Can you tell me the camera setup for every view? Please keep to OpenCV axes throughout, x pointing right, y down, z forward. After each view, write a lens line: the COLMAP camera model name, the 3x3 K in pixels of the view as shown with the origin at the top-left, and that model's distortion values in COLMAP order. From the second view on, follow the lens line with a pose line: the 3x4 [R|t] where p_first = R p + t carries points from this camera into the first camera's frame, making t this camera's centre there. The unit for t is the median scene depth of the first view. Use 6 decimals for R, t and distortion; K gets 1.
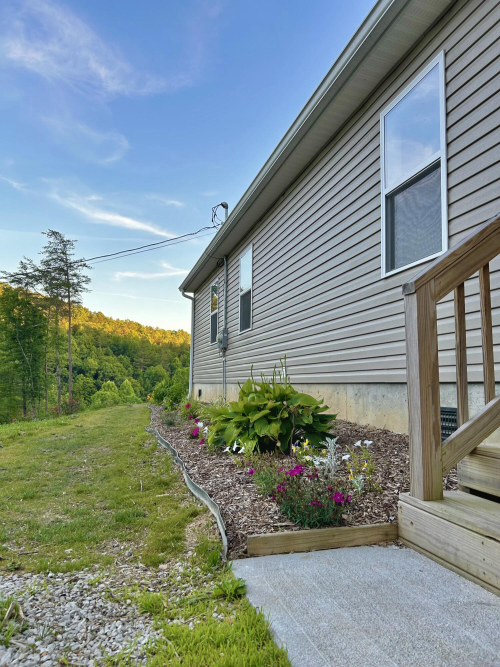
lens RADIAL K [[498.9, 0, 250.0], [0, 498.9, 333.5], [0, 0, 1]] dist [0.008743, 0.000196]
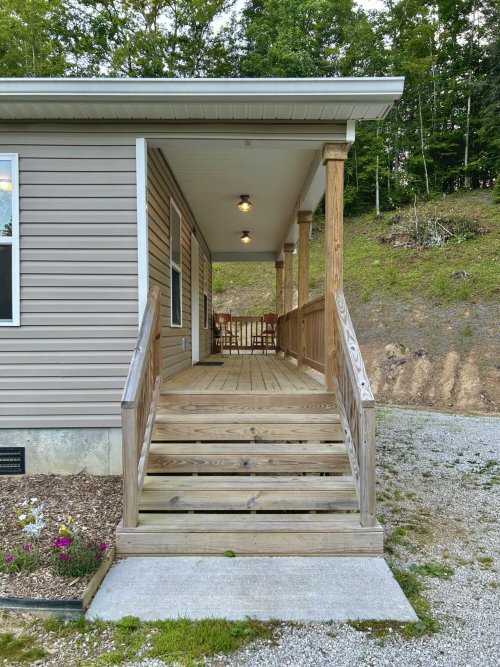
lens RADIAL K [[497.7, 0, 250.0], [0, 497.7, 333.5], [0, 0, 1]] dist [-0.023718, -0.005314]
pose [[0.258194, -0.015771, 0.965964, -1.211672], [-0.091097, 0.995014, 0.040595, -0.450963], [-0.961788, -0.098478, 0.255470, 0.225160]]
